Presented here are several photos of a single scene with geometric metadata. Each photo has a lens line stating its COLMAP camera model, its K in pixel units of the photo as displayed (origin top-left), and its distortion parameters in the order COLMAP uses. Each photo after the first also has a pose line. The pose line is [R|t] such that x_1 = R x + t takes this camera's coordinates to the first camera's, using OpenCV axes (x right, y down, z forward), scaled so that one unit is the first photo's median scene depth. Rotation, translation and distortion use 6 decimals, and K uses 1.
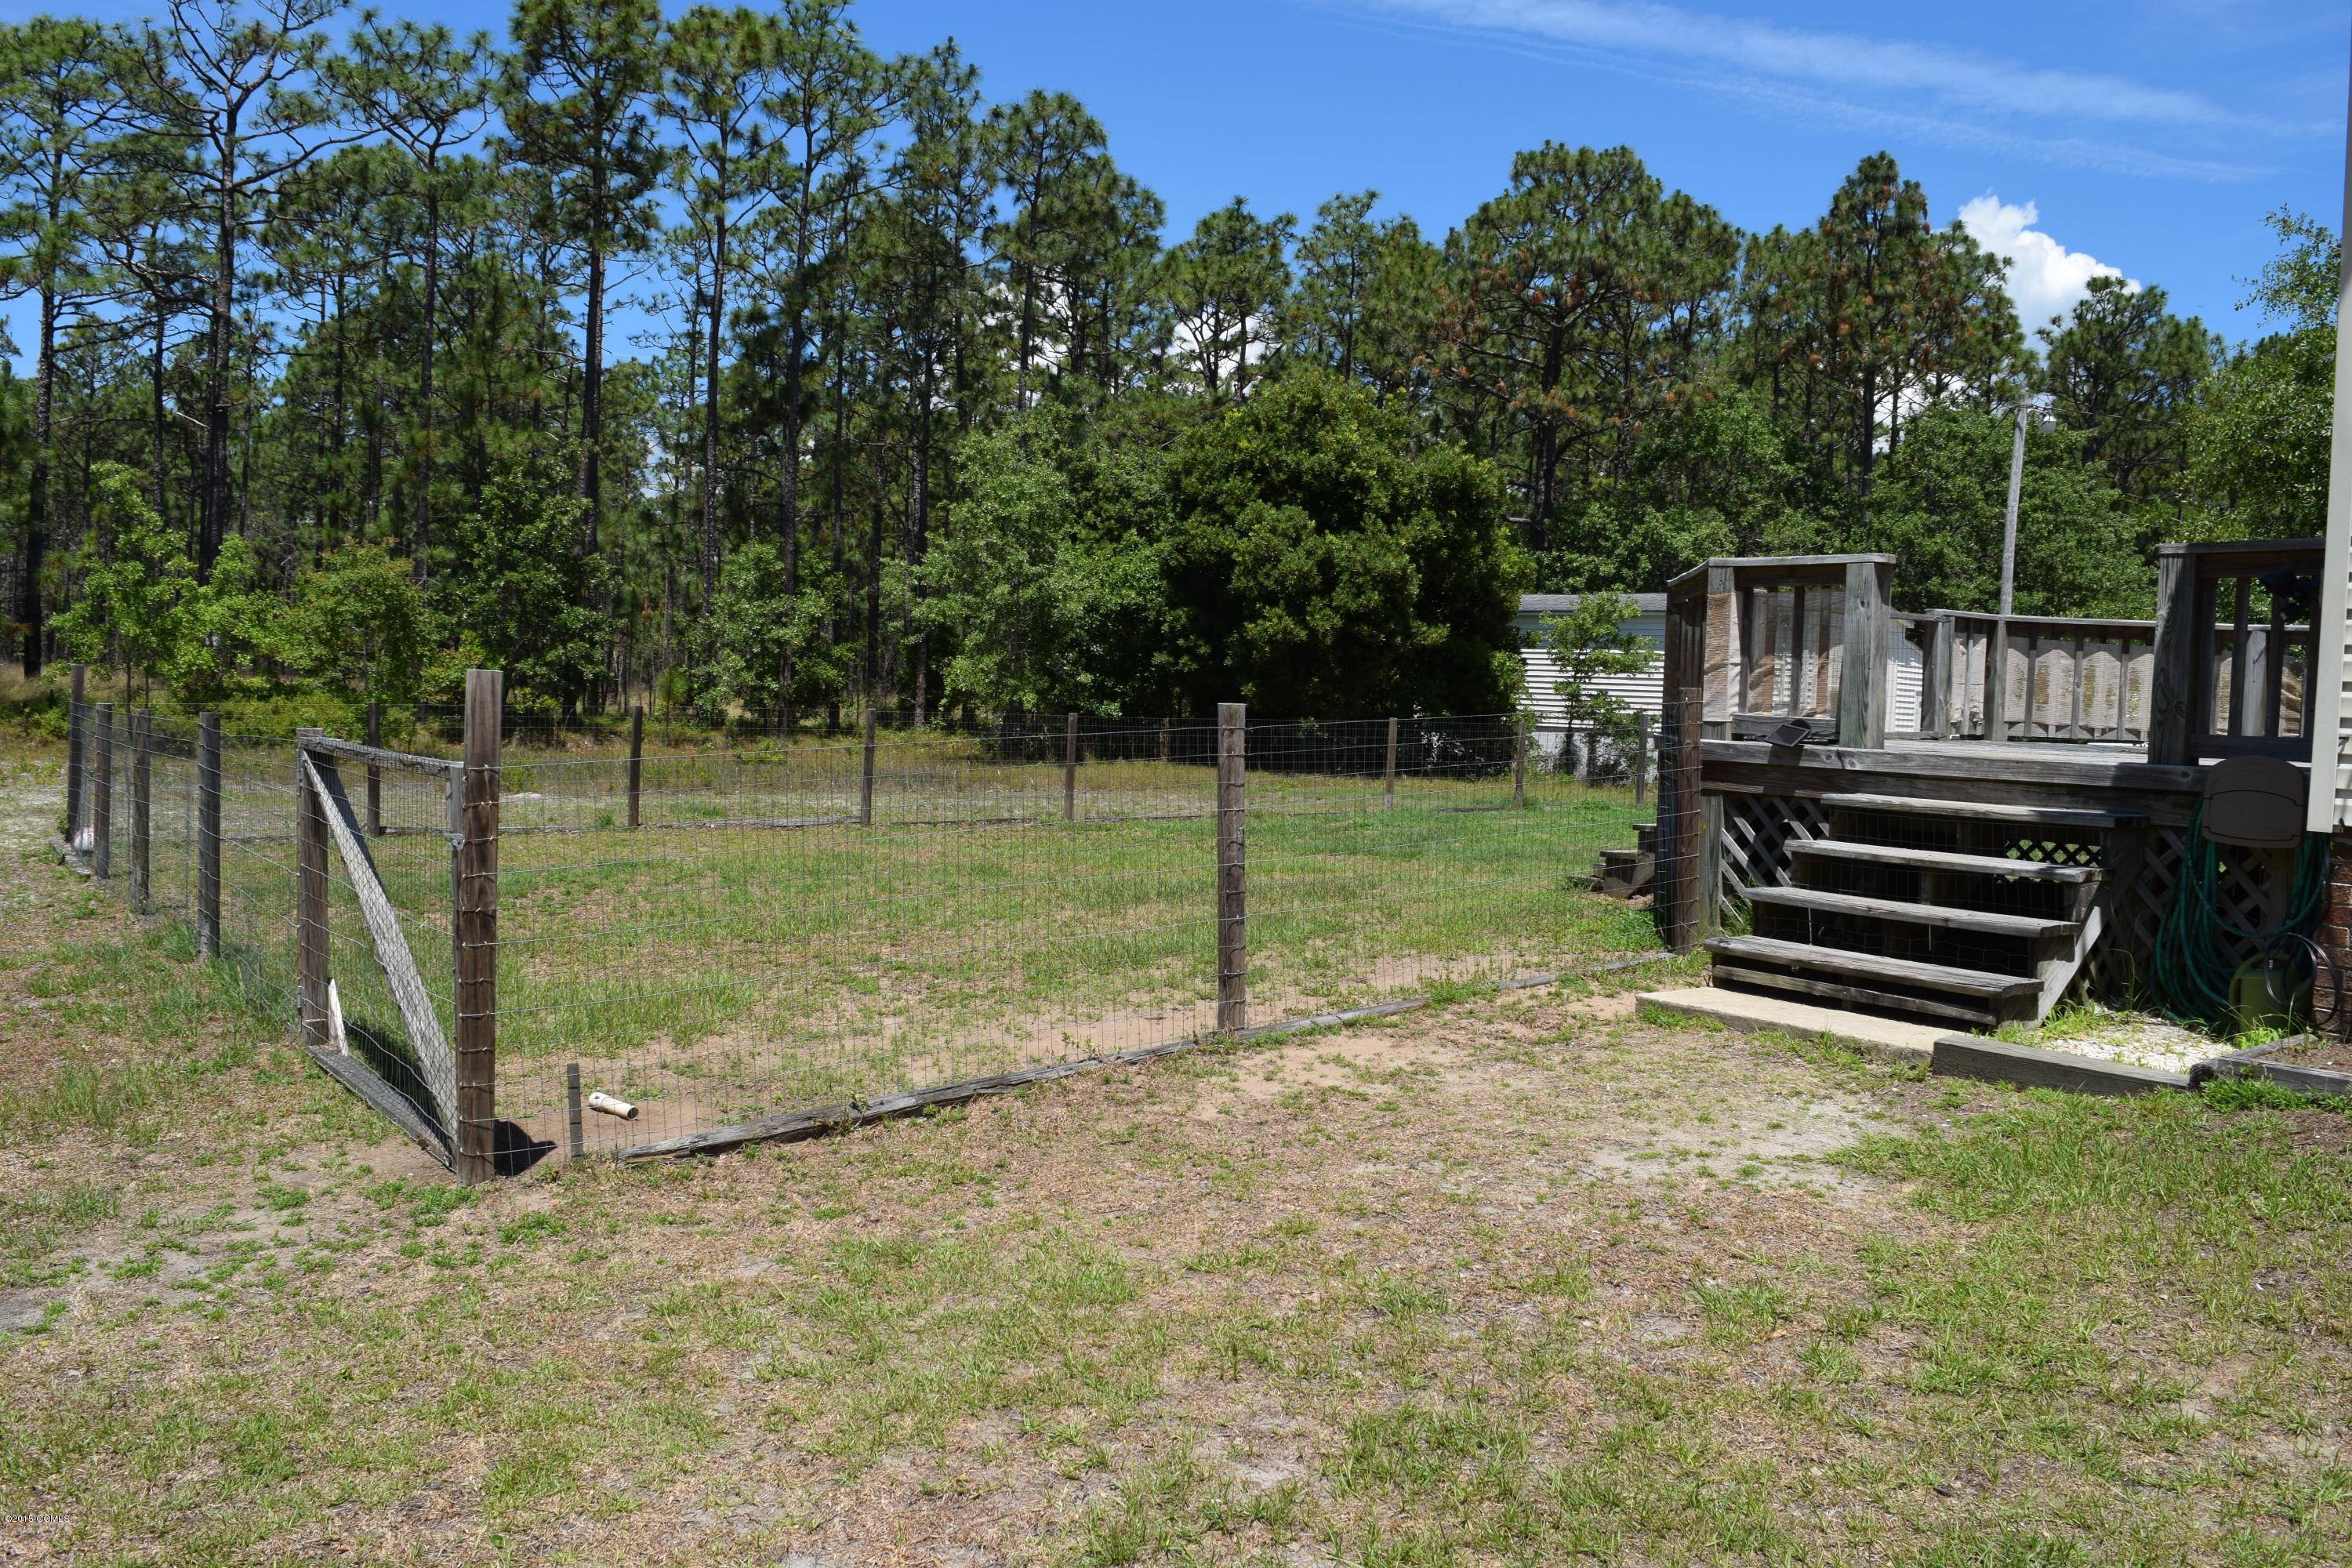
lens RADIAL K [[1858.2, 0, 1174.4], [0, 1858.2, 785.1], [0, 0, 1]] dist [-0.071394, 0.008635]
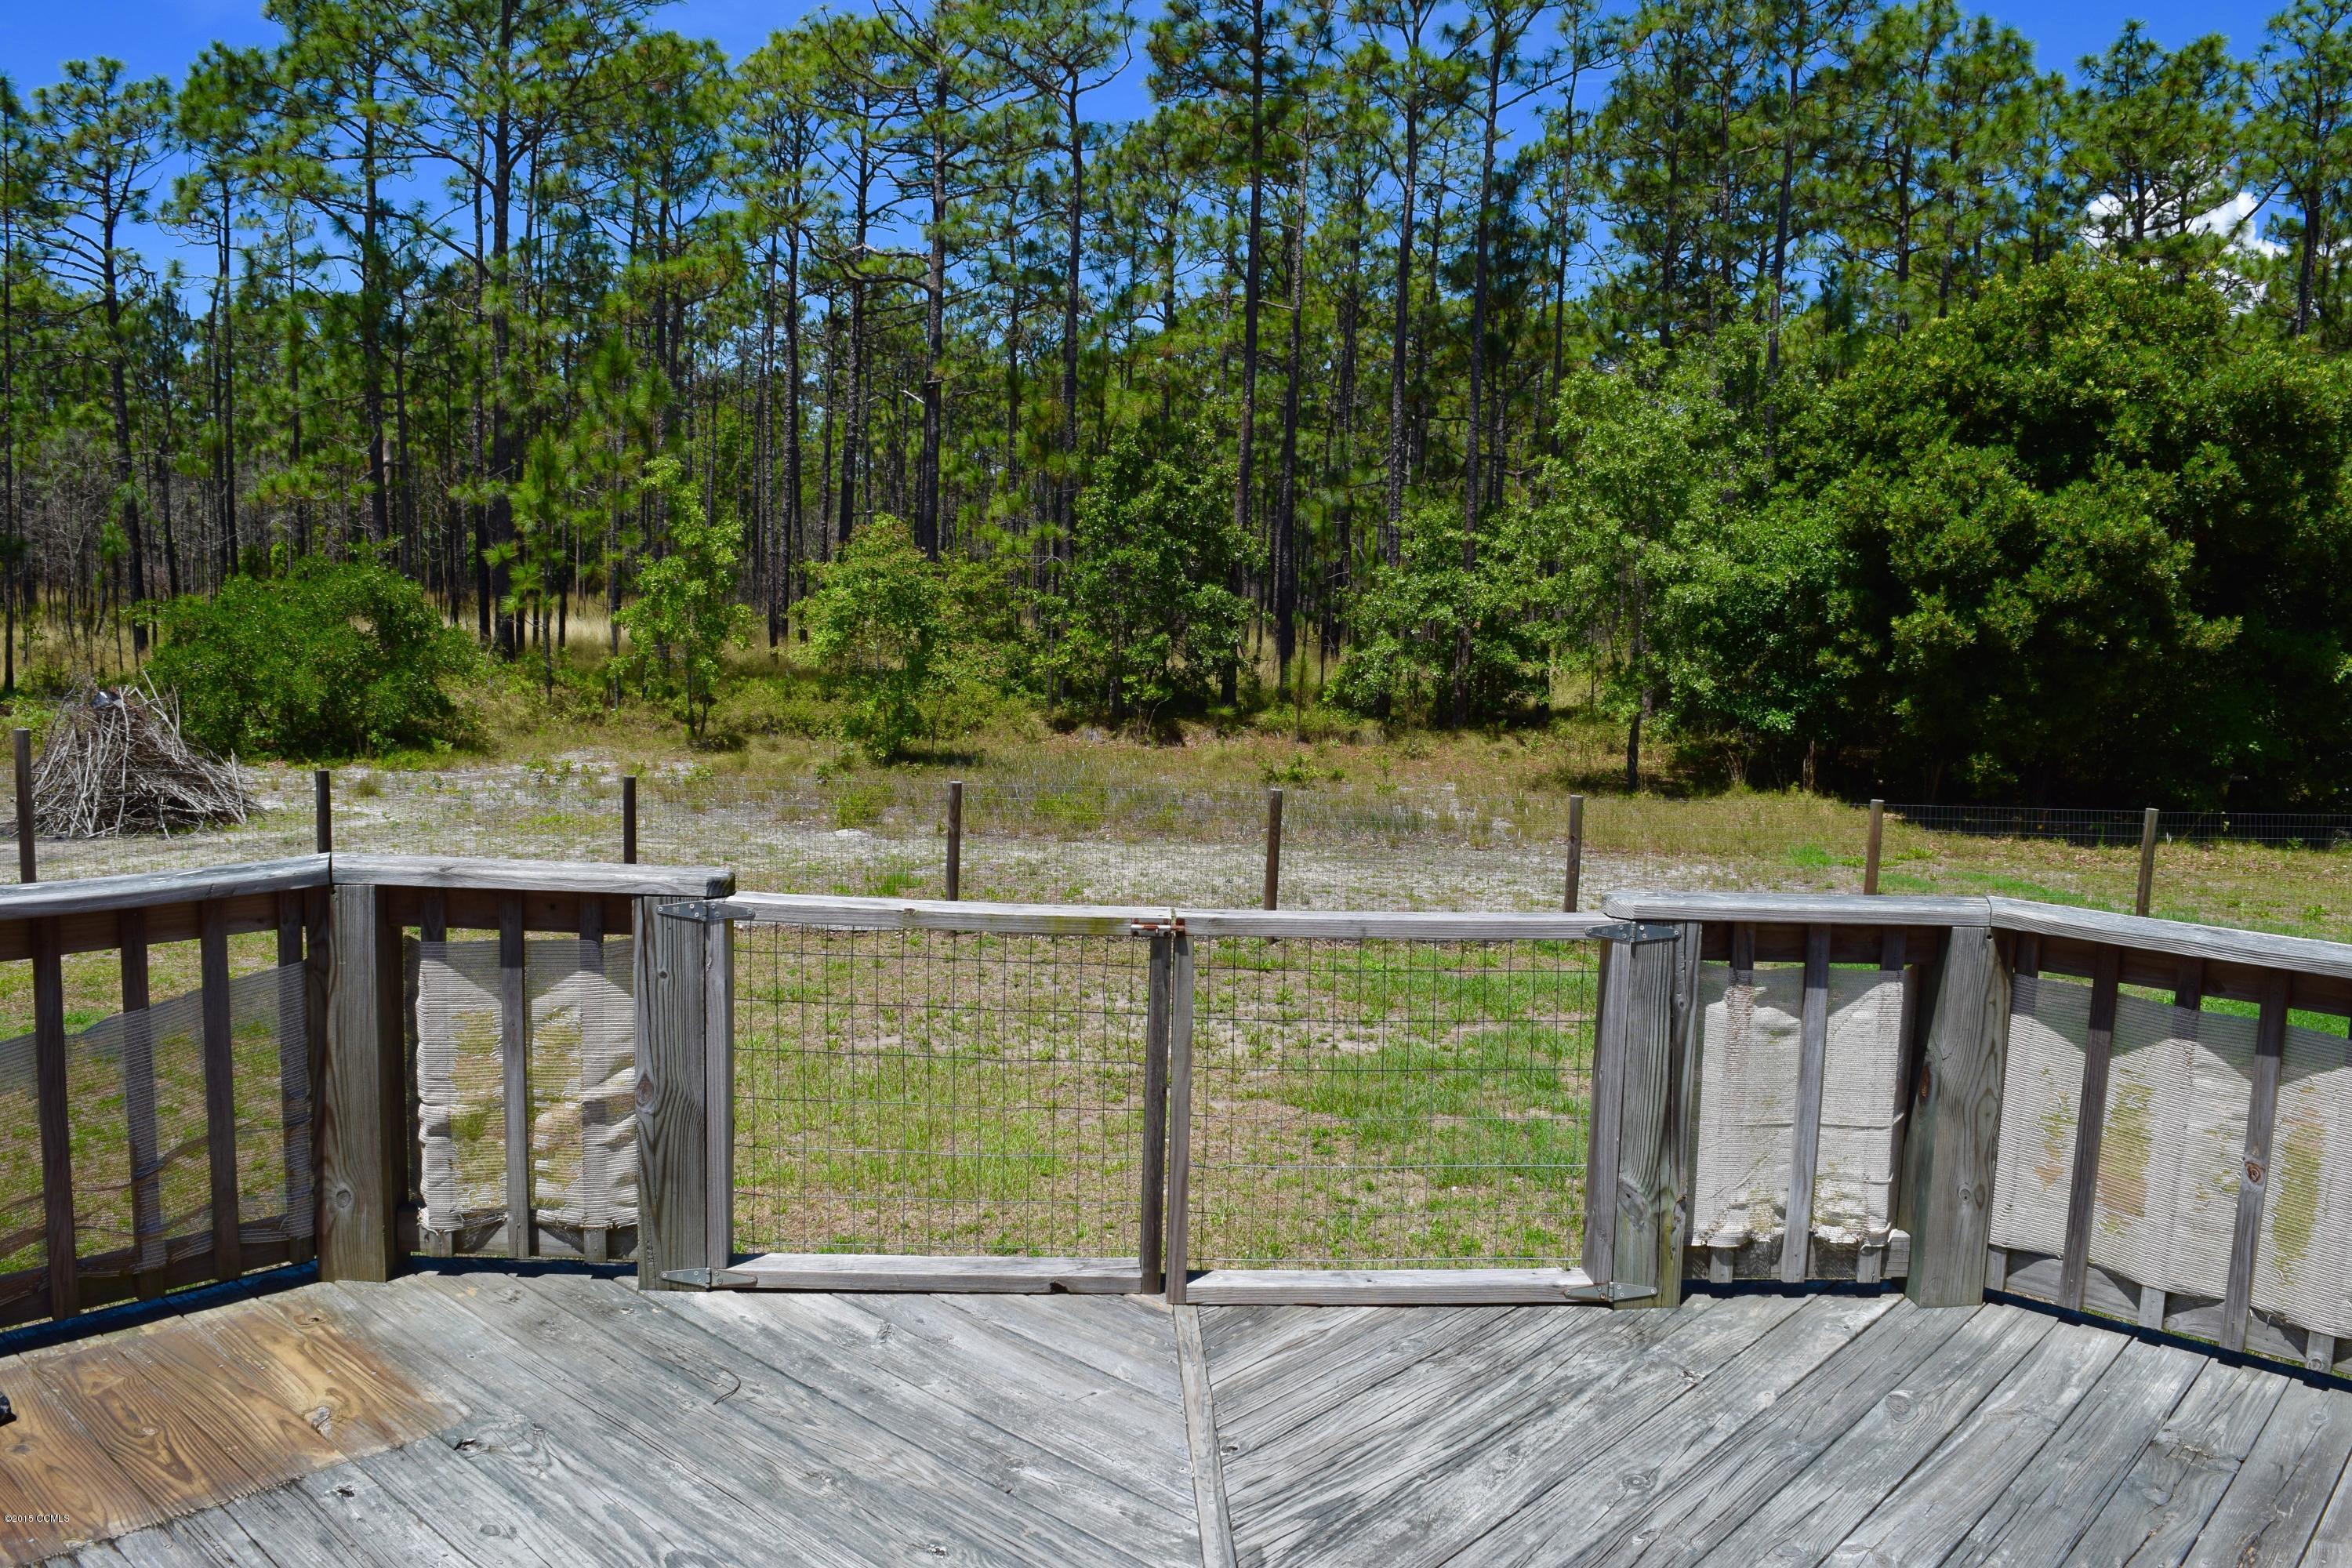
lens RADIAL K [[1858.2, 0, 1176.8], [0, 1858.2, 785.9], [0, 0, 1]] dist [-0.071394, 0.008635]
pose [[0.836717, 0.052539, -0.545109, 0.195269], [-0.031315, 0.998349, 0.048157, -0.047947], [0.546739, -0.023223, 0.836981, 0.259016]]
